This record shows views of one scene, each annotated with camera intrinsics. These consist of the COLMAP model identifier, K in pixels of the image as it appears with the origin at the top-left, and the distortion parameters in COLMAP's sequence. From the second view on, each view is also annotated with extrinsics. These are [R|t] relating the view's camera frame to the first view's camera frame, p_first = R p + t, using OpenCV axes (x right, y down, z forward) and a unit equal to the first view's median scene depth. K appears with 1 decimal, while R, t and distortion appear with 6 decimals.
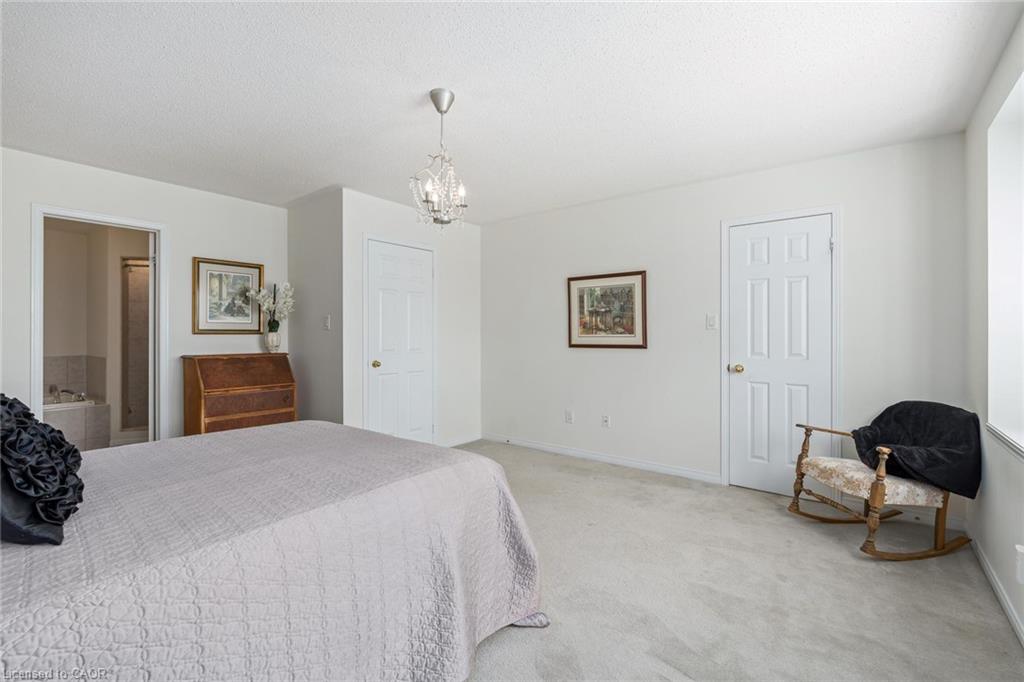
lens RADIAL K [[450.3, 0, 514.0], [0, 450.3, 338.4], [0, 0, 1]] dist [-0.001162, 0.000373]
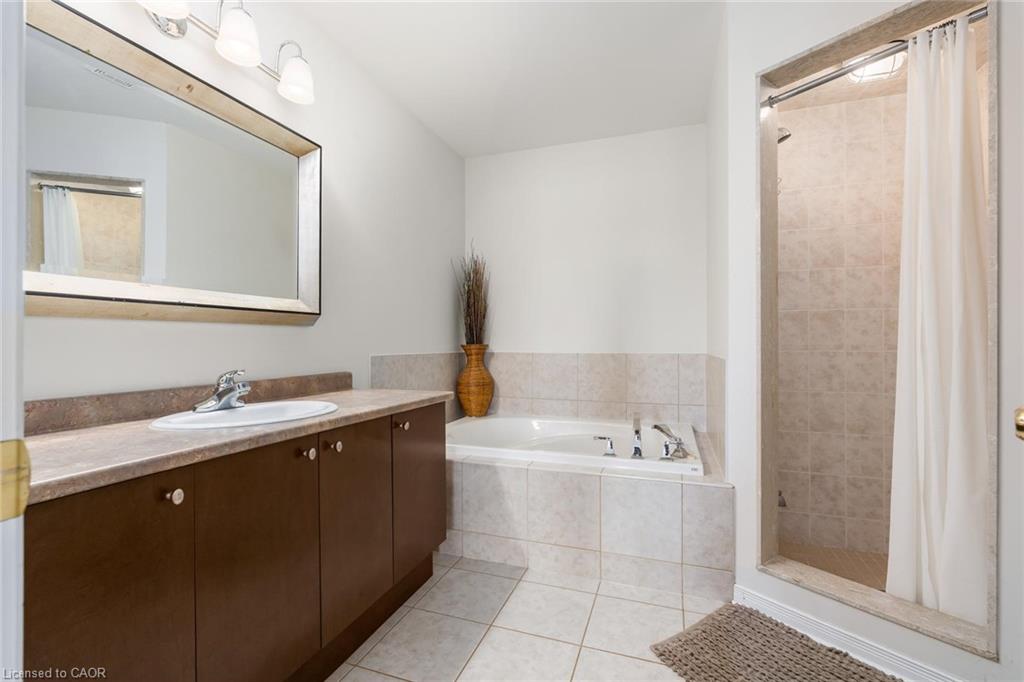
lens RADIAL K [[450.3, 0, 514.0], [0, 450.3, 338.4], [0, 0, 1]] dist [-0.001162, 0.000373]
pose [[0.325000, -0.001011, -0.945714, -0.545142], [-0.003674, 0.999991, -0.002331, 0.022225], [0.945707, 0.004233, 0.324993, 0.637880]]
